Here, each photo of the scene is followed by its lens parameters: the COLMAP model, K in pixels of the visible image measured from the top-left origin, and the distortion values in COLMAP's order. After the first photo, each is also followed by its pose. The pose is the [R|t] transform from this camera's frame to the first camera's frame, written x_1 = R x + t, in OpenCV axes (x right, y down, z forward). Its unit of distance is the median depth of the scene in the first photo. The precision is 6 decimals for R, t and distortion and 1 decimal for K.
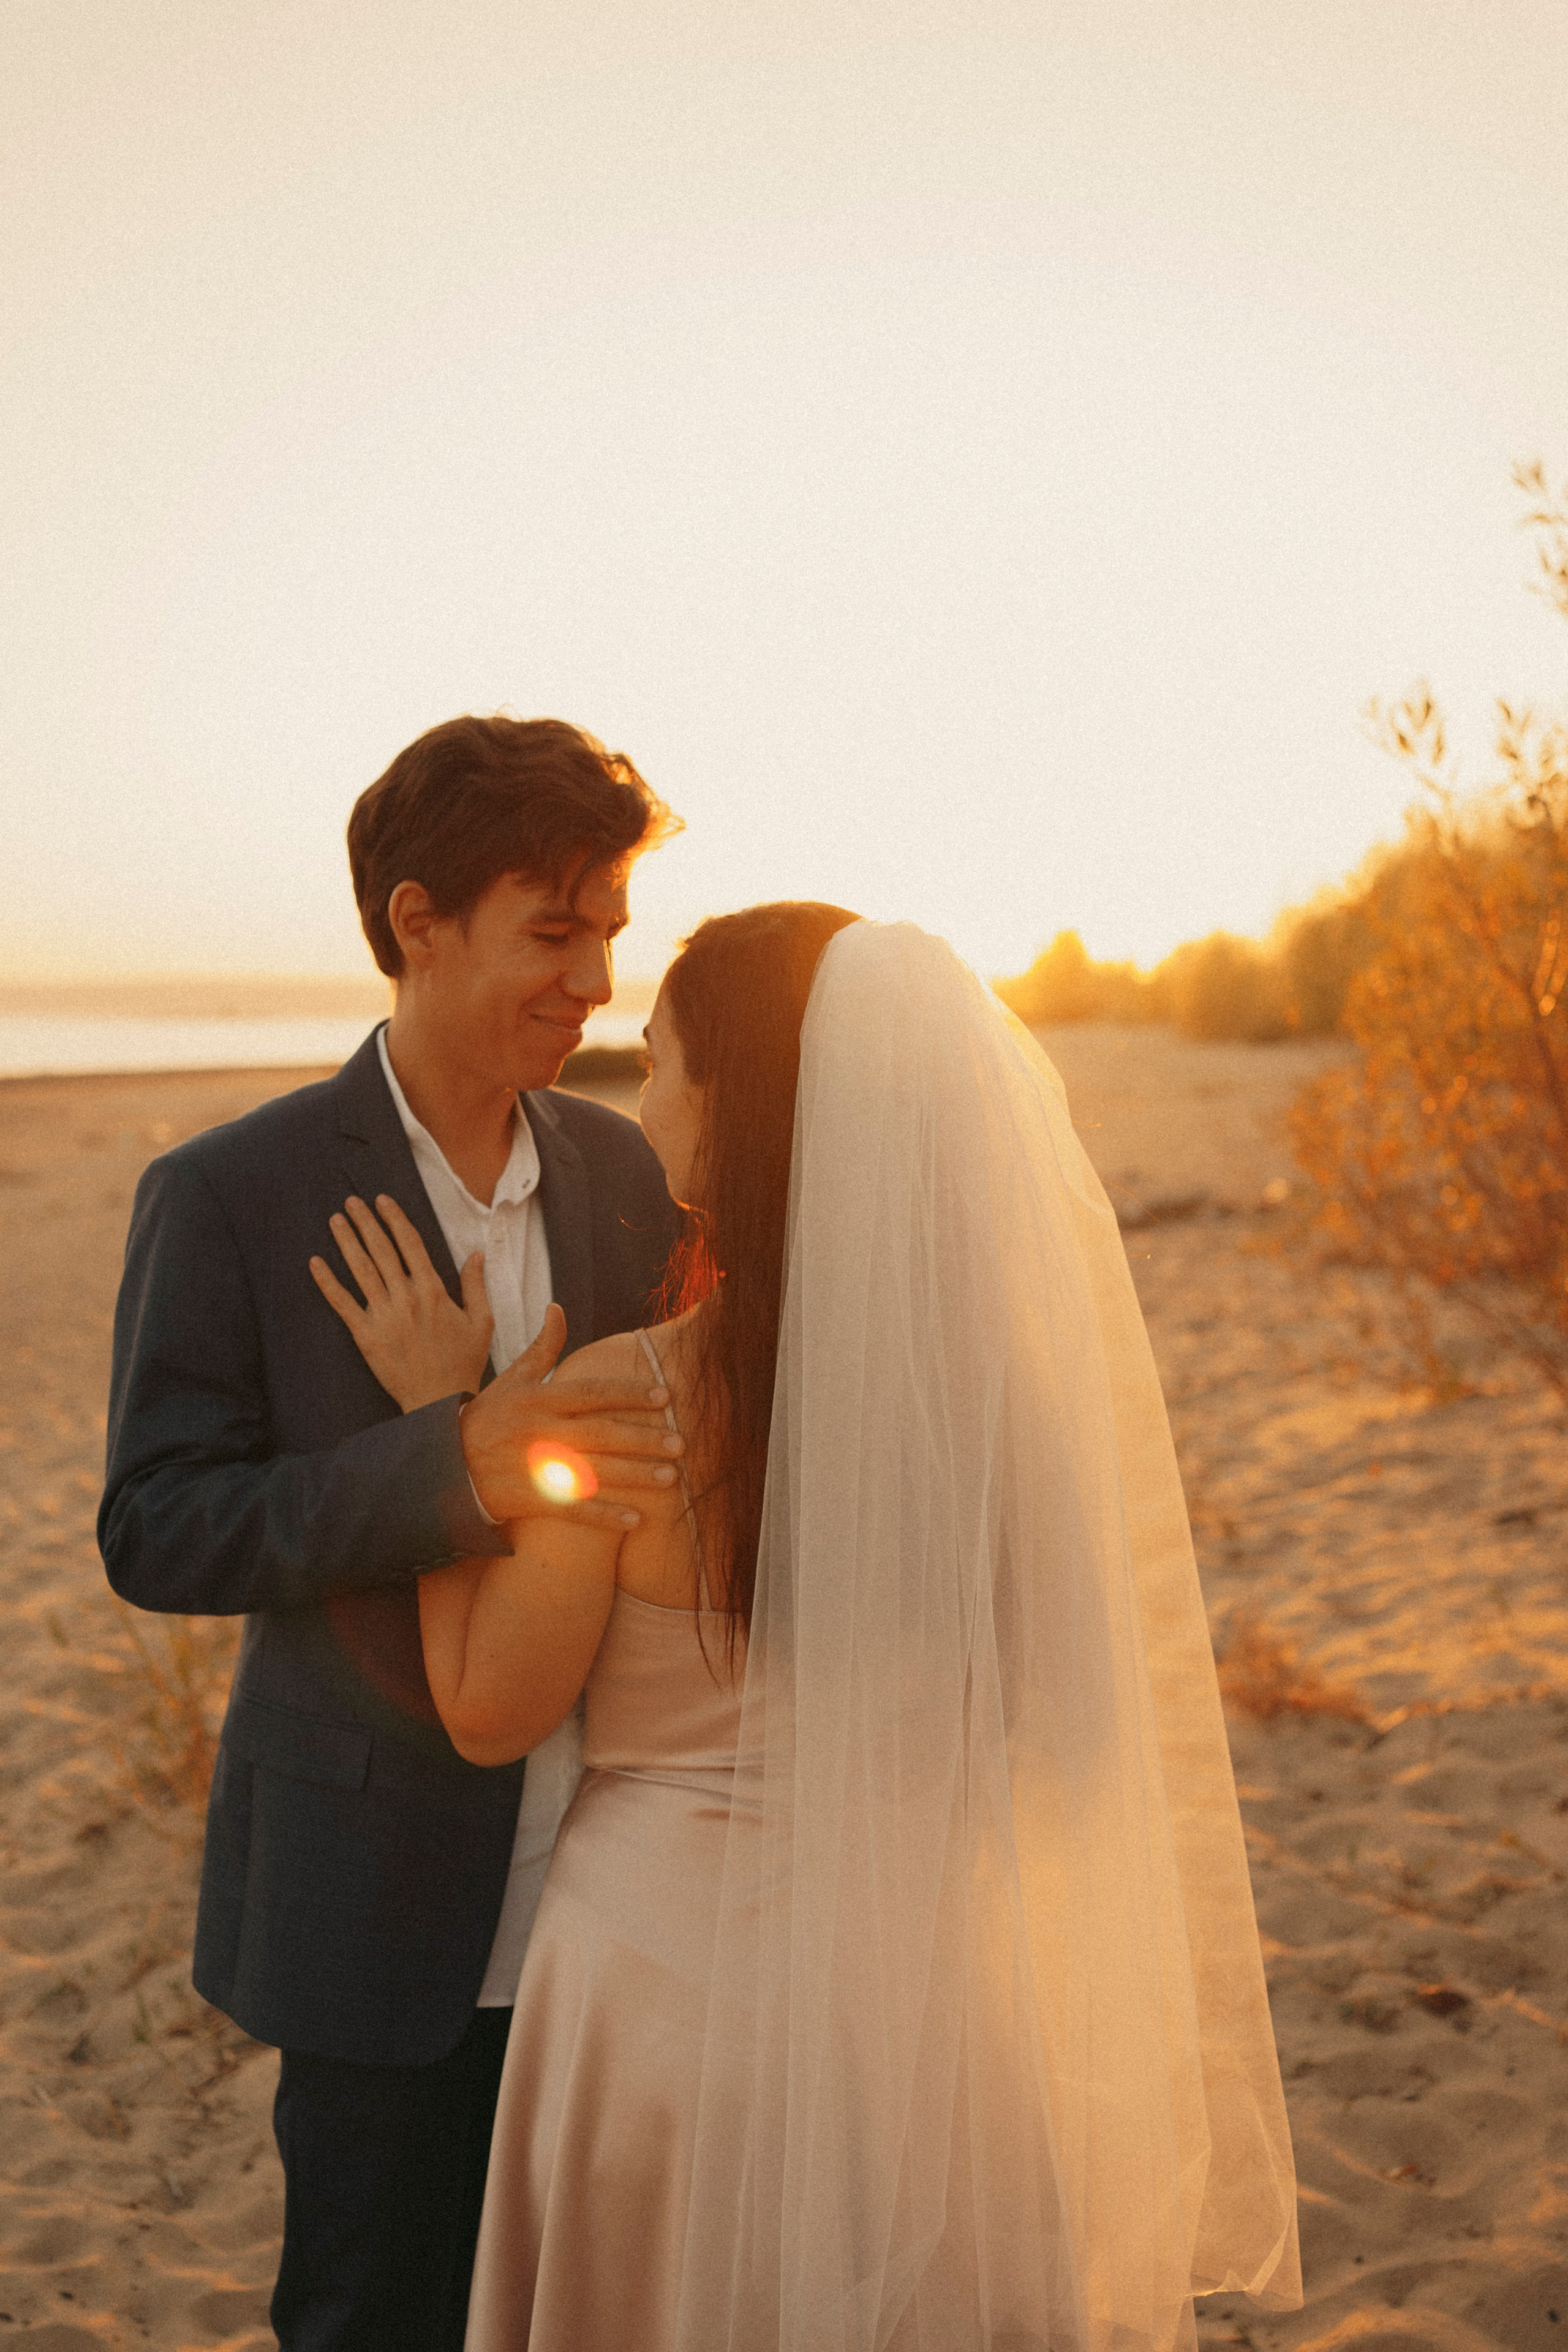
lens RADIAL K [[2379.3, 0, 777.1], [0, 2379.3, 1174.6], [0, 0, 1]] dist [0.008189, 0.000000]
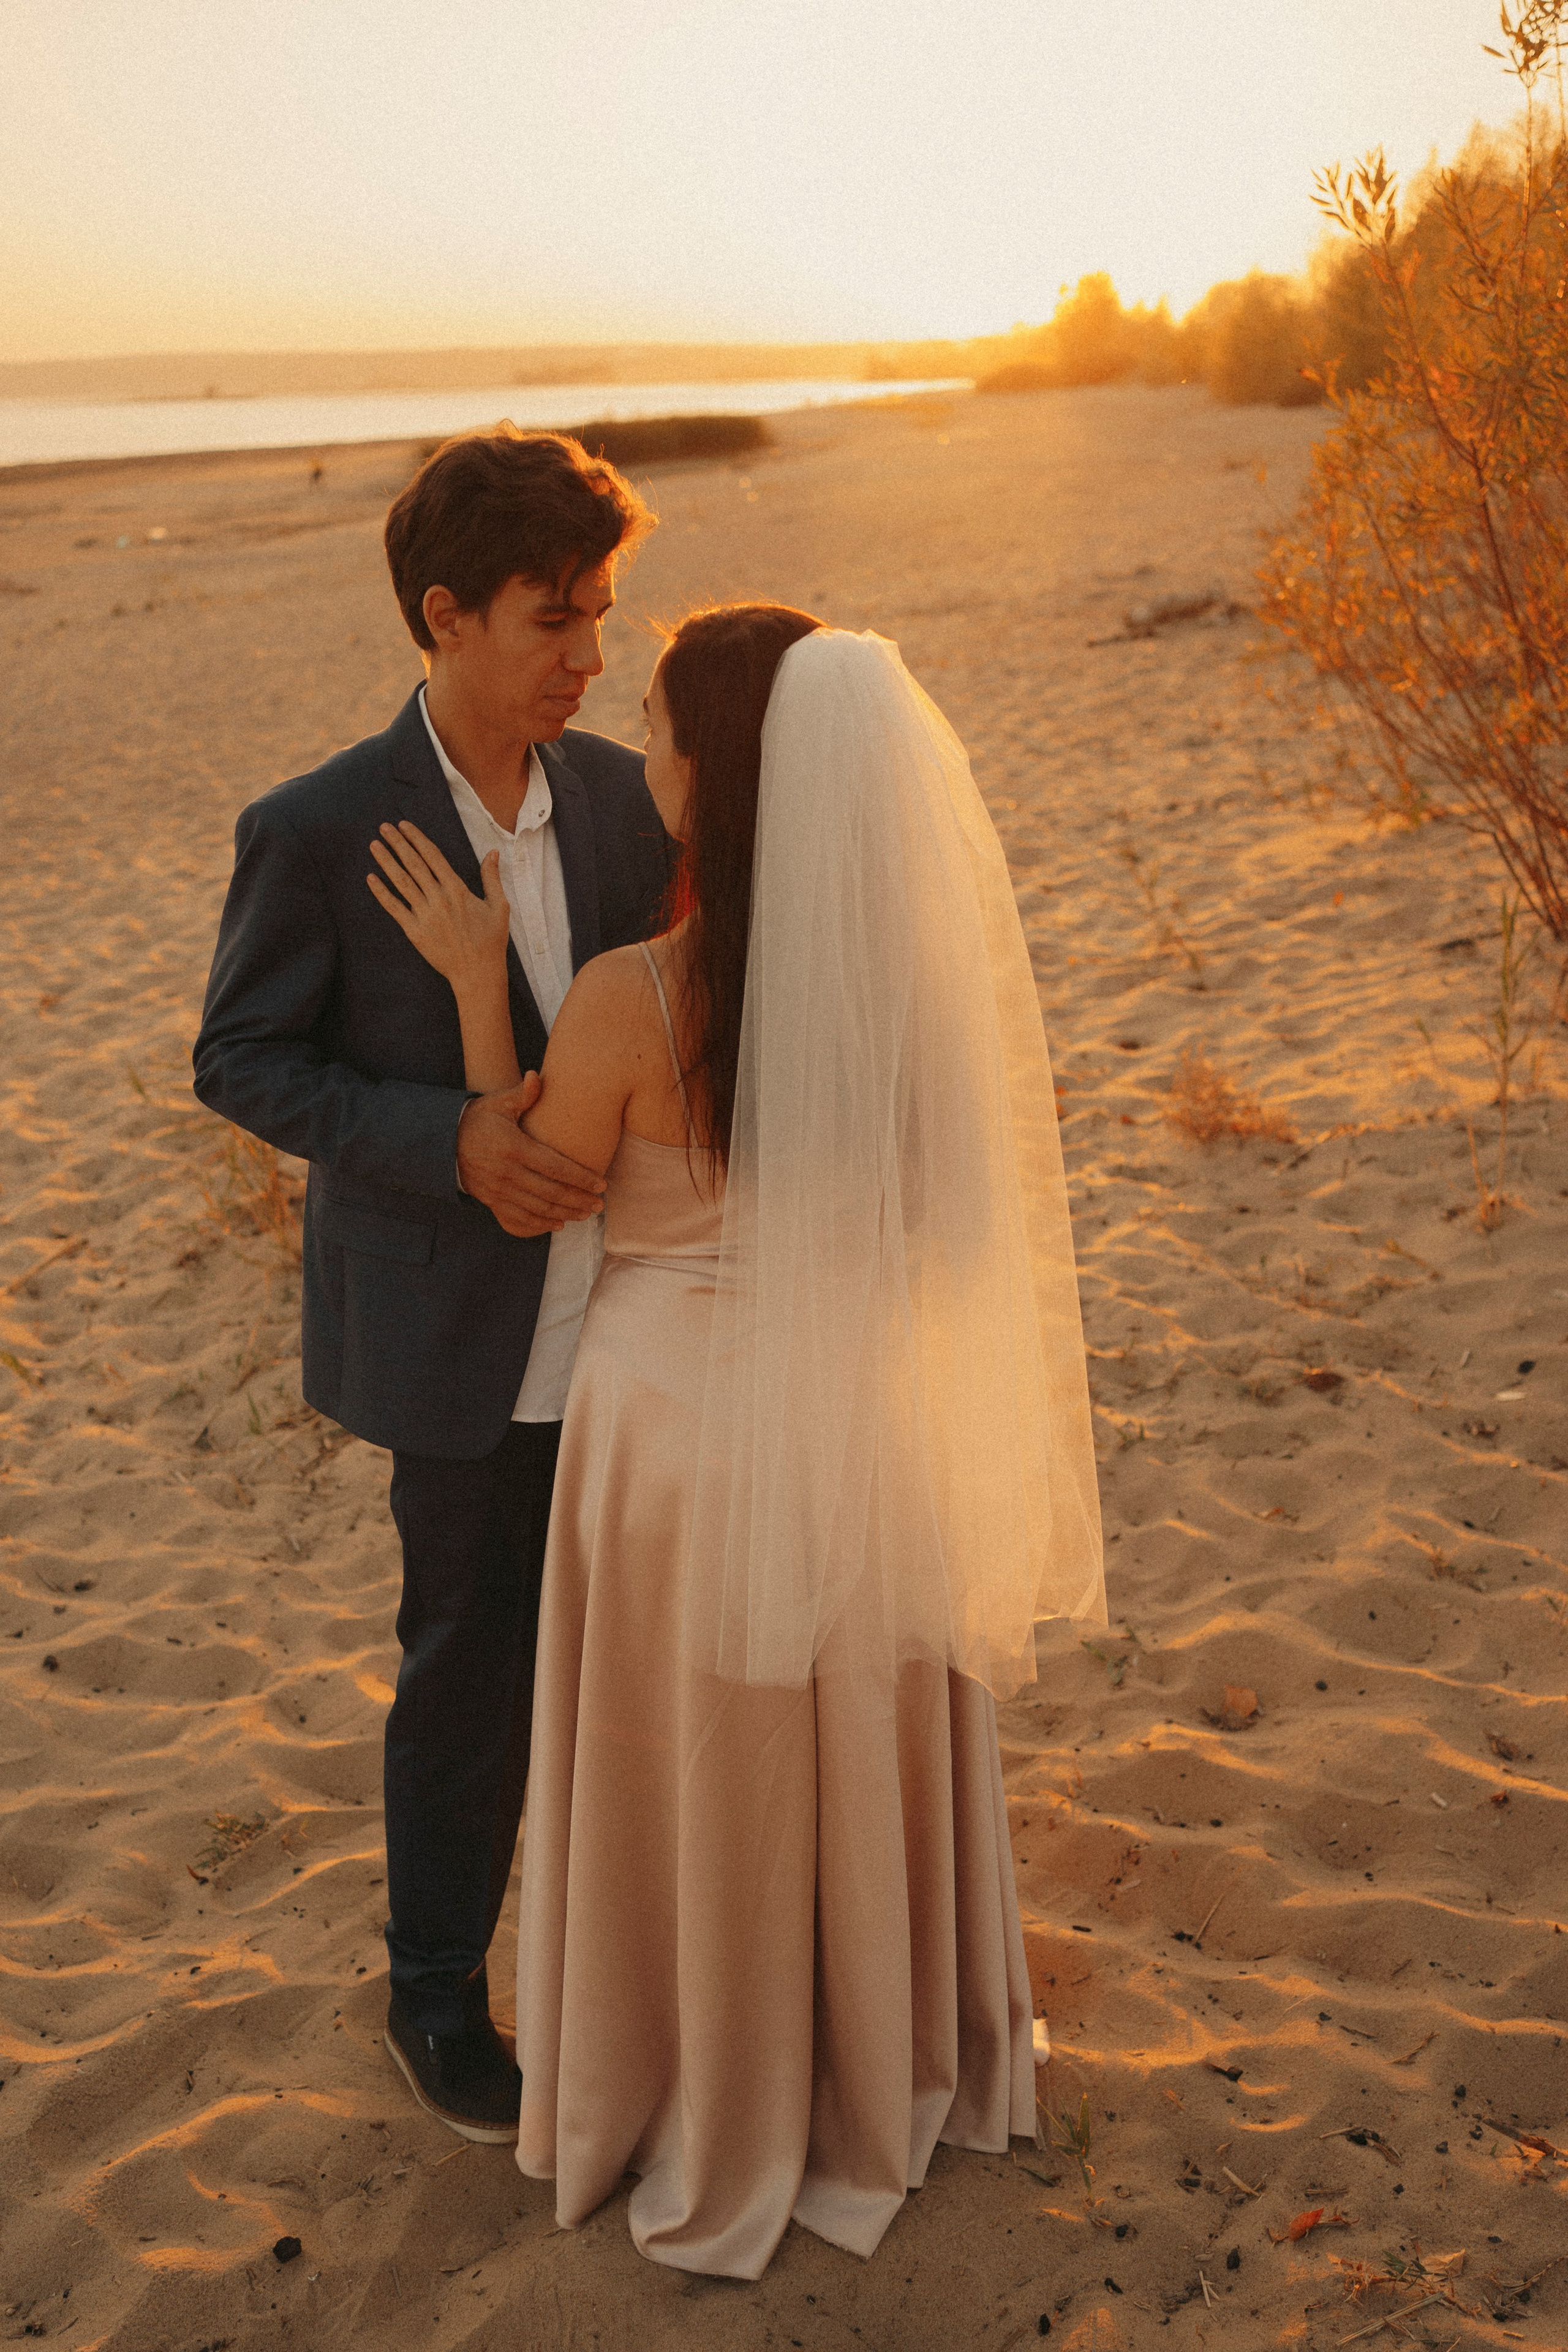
lens RADIAL K [[2275.3, 0, 794.1], [0, 2275.3, 1178.9], [0, 0, 1]] dist [0.014112, 0.000000]
pose [[0.999783, -0.020850, 0.000008, 0.025193], [0.020202, 0.968771, 0.247131, -0.102696], [-0.005161, -0.247077, 0.968982, -0.225177]]
